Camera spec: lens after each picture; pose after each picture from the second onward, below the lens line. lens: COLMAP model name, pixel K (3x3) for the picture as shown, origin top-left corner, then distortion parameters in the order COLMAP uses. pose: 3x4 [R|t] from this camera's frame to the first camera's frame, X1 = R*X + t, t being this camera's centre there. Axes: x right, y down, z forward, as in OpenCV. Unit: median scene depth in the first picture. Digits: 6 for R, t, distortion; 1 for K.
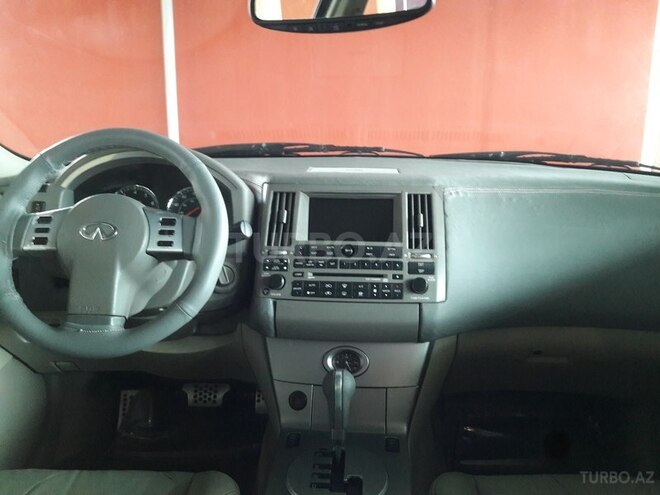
lens RADIAL K [[582.2, 0, 351.7], [0, 582.2, 249.8], [0, 0, 1]] dist [0.213411, -0.509590]
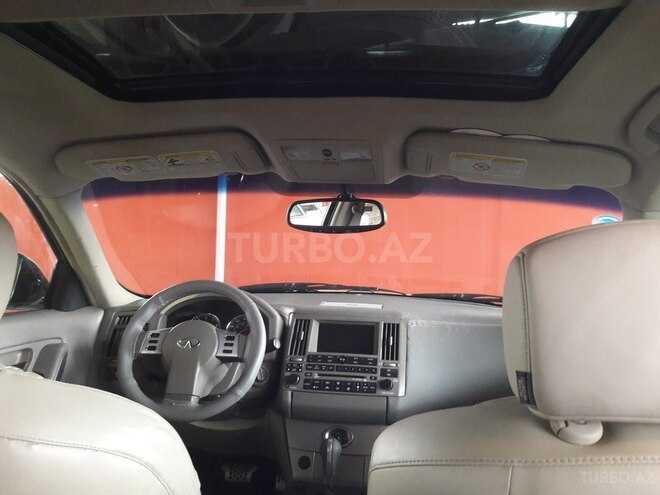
lens RADIAL K [[582.2, 0, 351.7], [0, 582.2, 249.8], [0, 0, 1]] dist [0.213411, -0.509590]
pose [[0.998155, 0.020554, -0.057136, 0.101491], [-0.031668, 0.979076, -0.201016, 0.027805], [0.051808, 0.202455, 0.977920, -0.558874]]
